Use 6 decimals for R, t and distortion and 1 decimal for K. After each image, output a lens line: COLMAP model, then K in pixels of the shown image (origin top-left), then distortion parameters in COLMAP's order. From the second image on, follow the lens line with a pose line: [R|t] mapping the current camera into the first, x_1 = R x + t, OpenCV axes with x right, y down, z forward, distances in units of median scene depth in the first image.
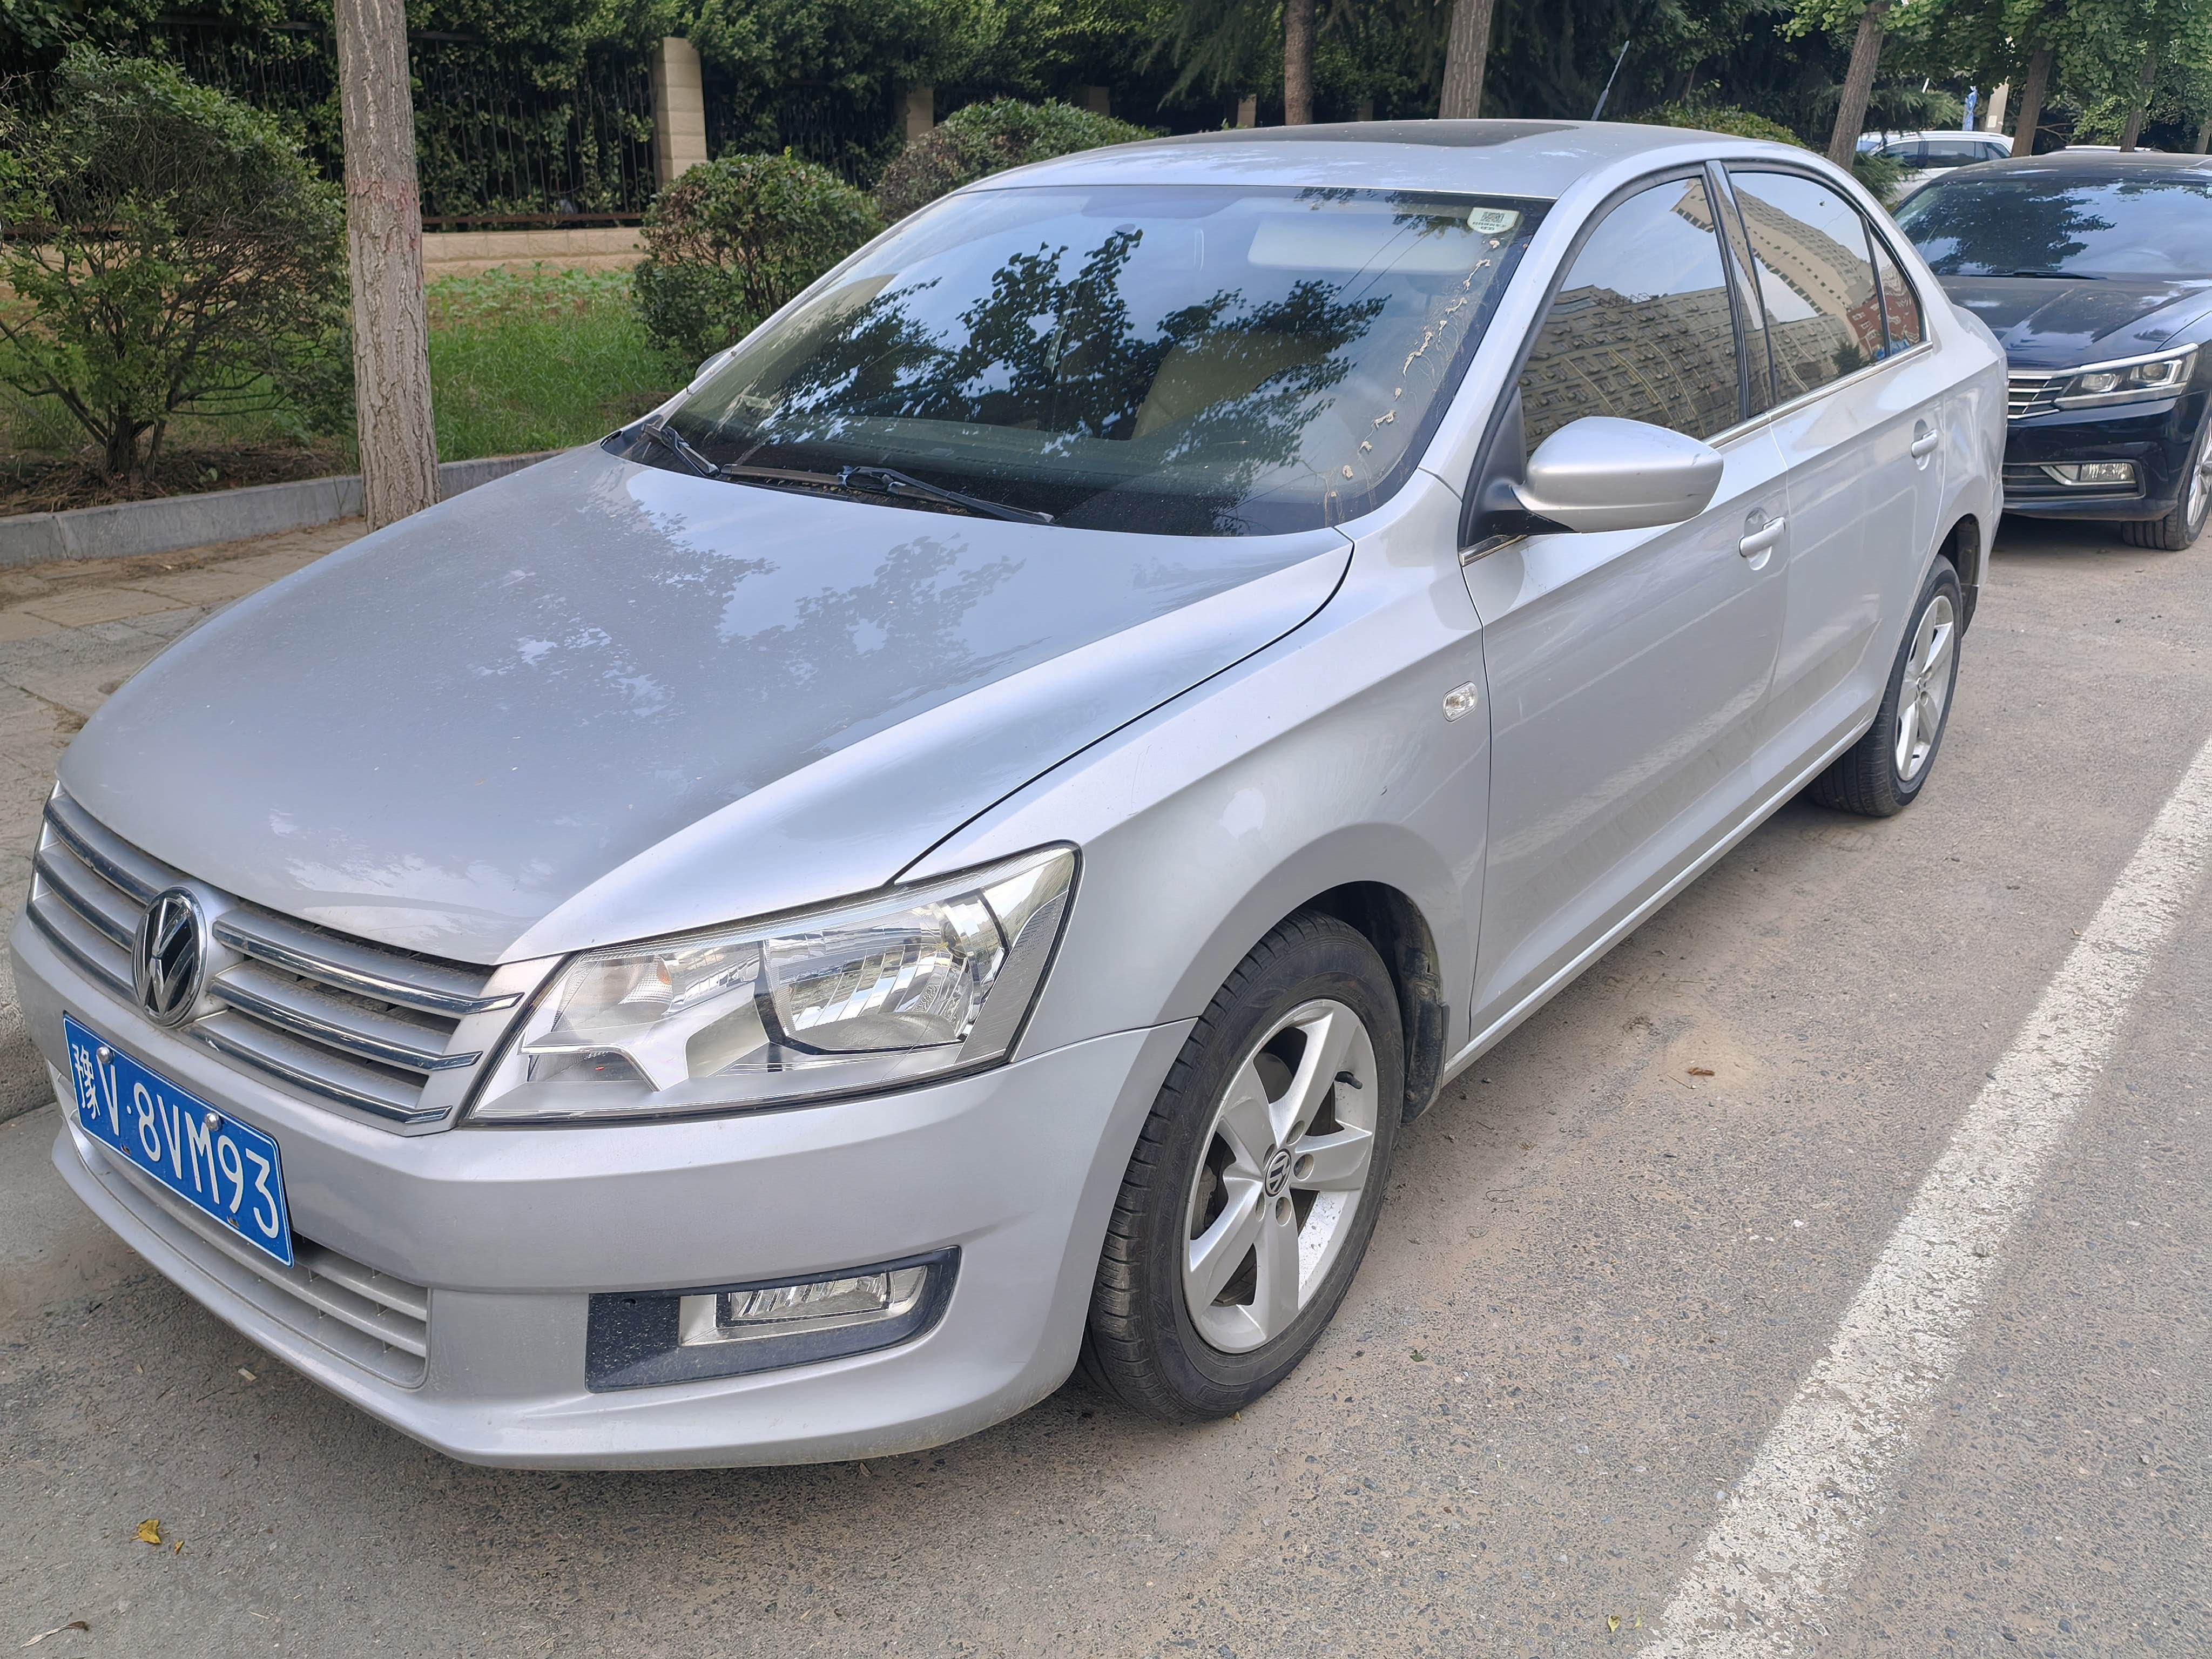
lens RADIAL K [[1753.1, 0, 1099.4], [0, 1753.1, 836.8], [0, 0, 1]] dist [0.075434, -0.068957]
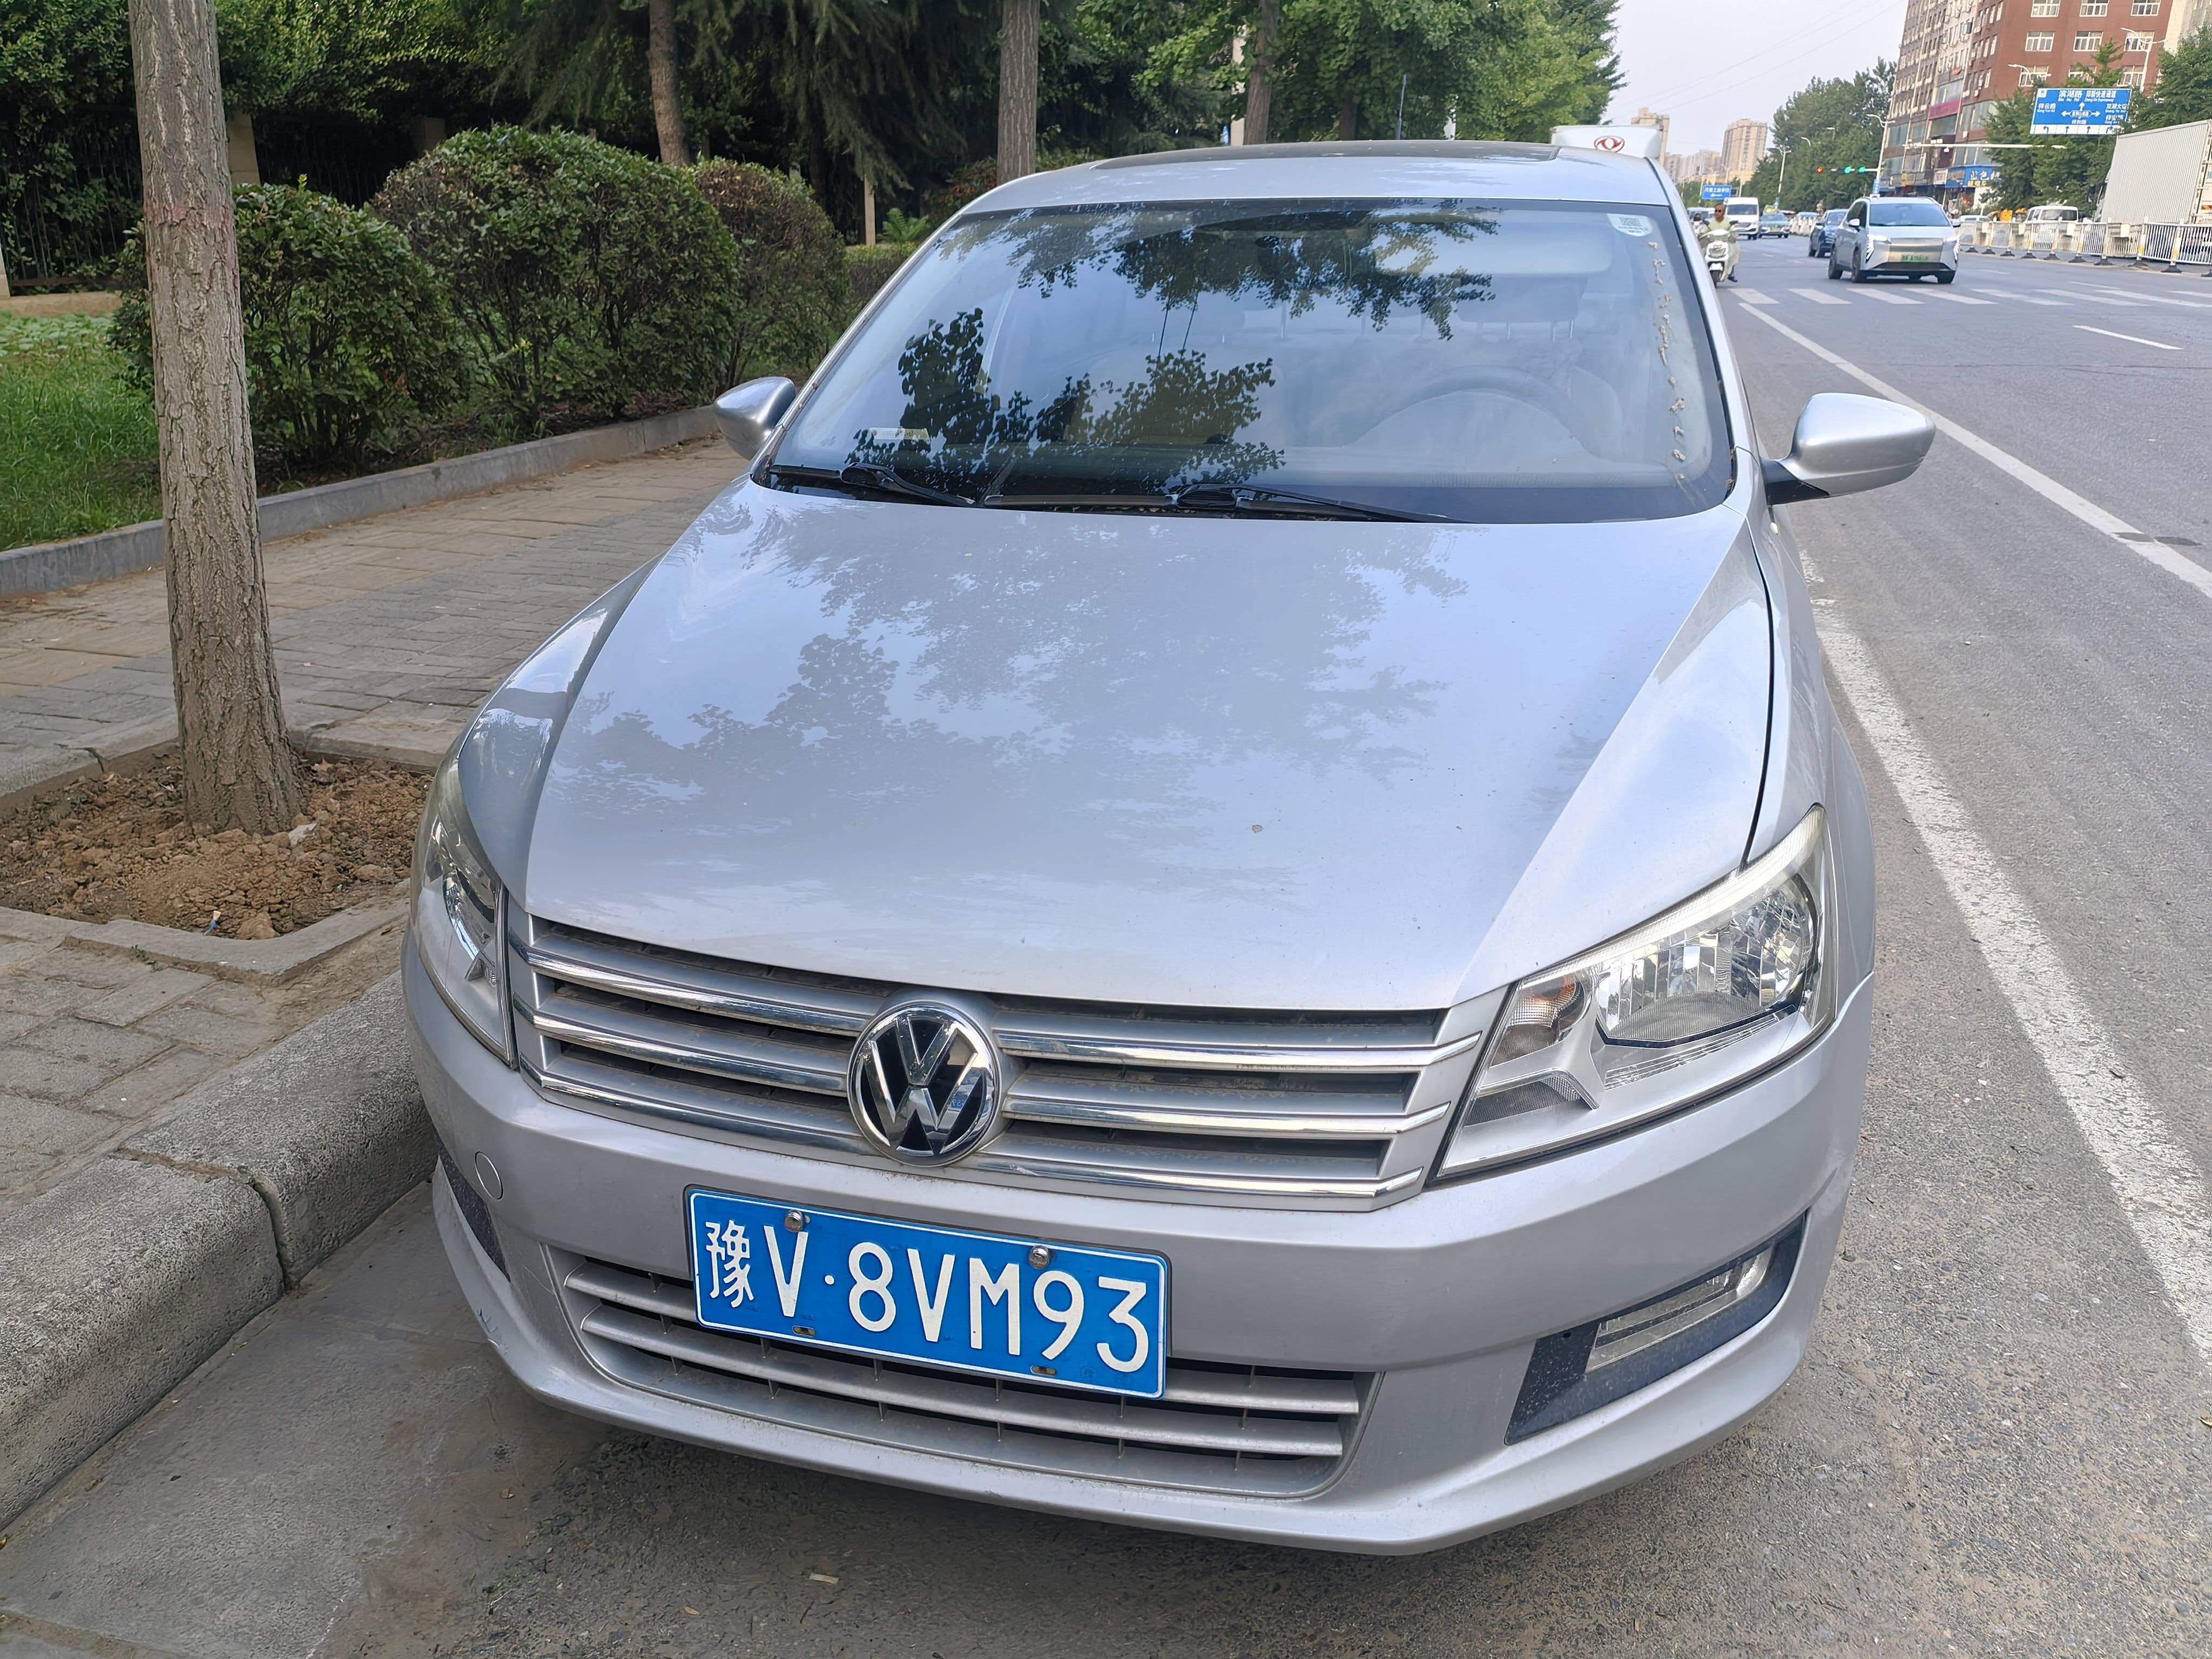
lens RADIAL K [[1753.1, 0, 1112.8], [0, 1753.1, 834.9], [0, 0, 1]] dist [0.075434, -0.068957]
pose [[0.919614, -0.138310, 0.367668, -0.181729], [0.146128, 0.989243, 0.006638, -0.010855], [-0.364631, 0.047623, 0.929933, 0.042271]]
